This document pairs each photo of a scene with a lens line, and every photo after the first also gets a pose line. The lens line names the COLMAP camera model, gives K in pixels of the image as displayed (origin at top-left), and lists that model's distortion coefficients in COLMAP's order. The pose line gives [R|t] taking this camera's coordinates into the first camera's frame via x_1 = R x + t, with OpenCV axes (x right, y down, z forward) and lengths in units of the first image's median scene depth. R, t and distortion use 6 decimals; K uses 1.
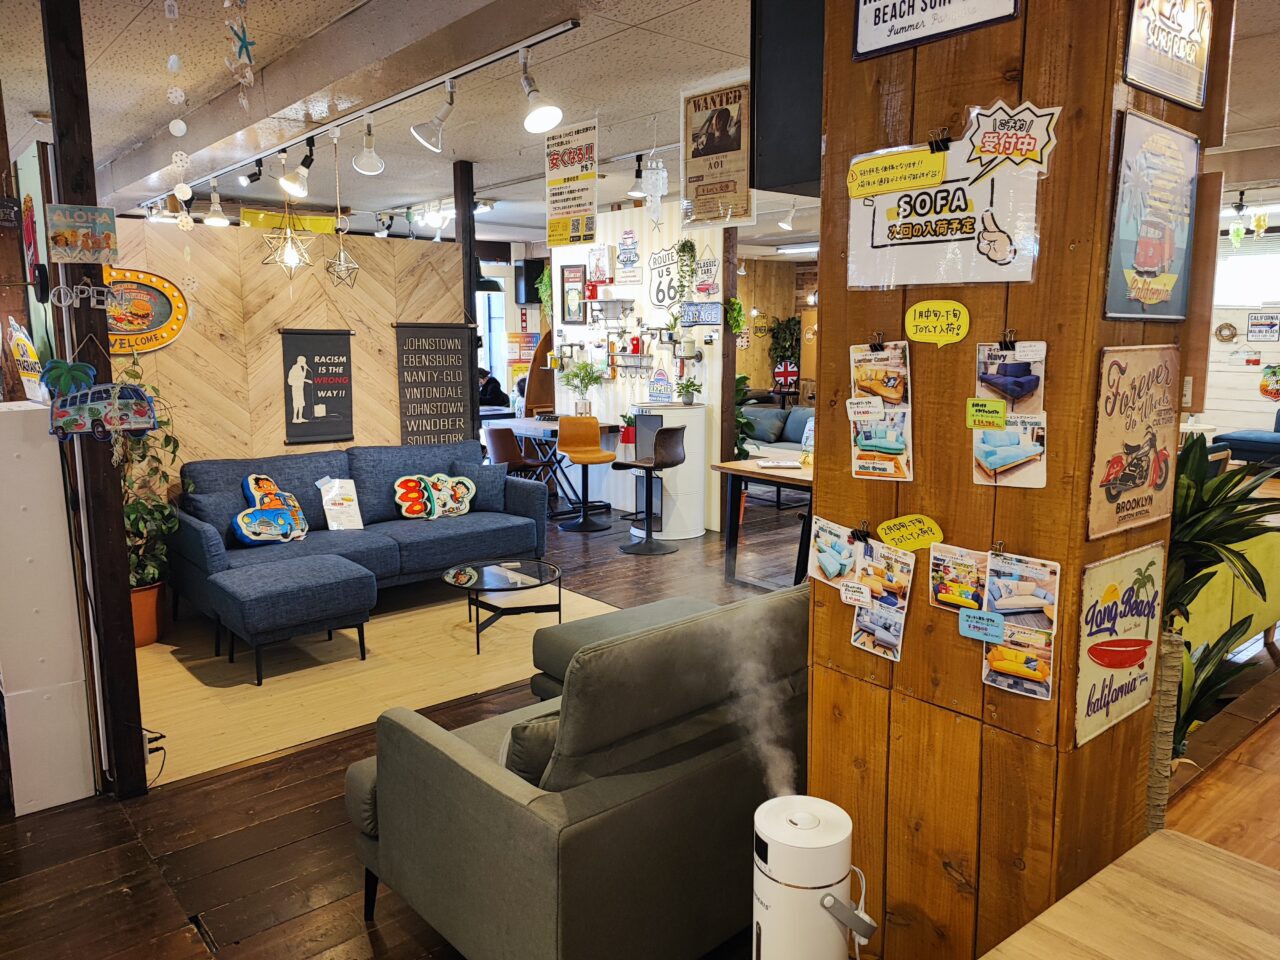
lens RADIAL K [[927.7, 0, 637.4], [0, 927.7, 471.9], [0, 0, 1]] dist [0.020455, -0.021831]
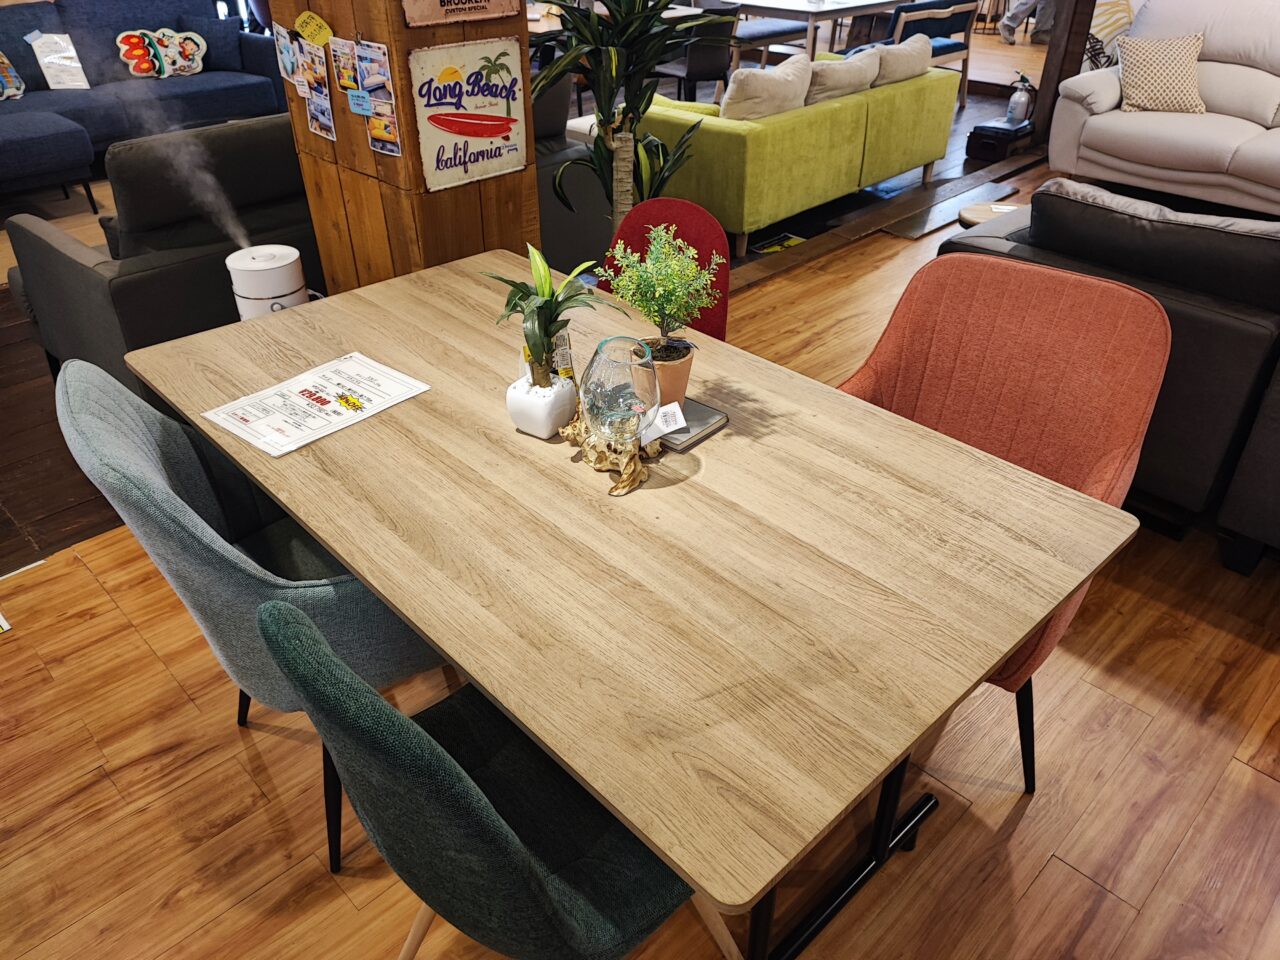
lens RADIAL K [[927.7, 0, 648.1], [0, 927.7, 484.7], [0, 0, 1]] dist [0.020455, -0.021831]
pose [[0.994336, -0.050860, 0.093321, 0.602201], [0.006975, 0.907398, 0.420214, 0.099166], [-0.106052, -0.417183, 0.902613, -0.468504]]
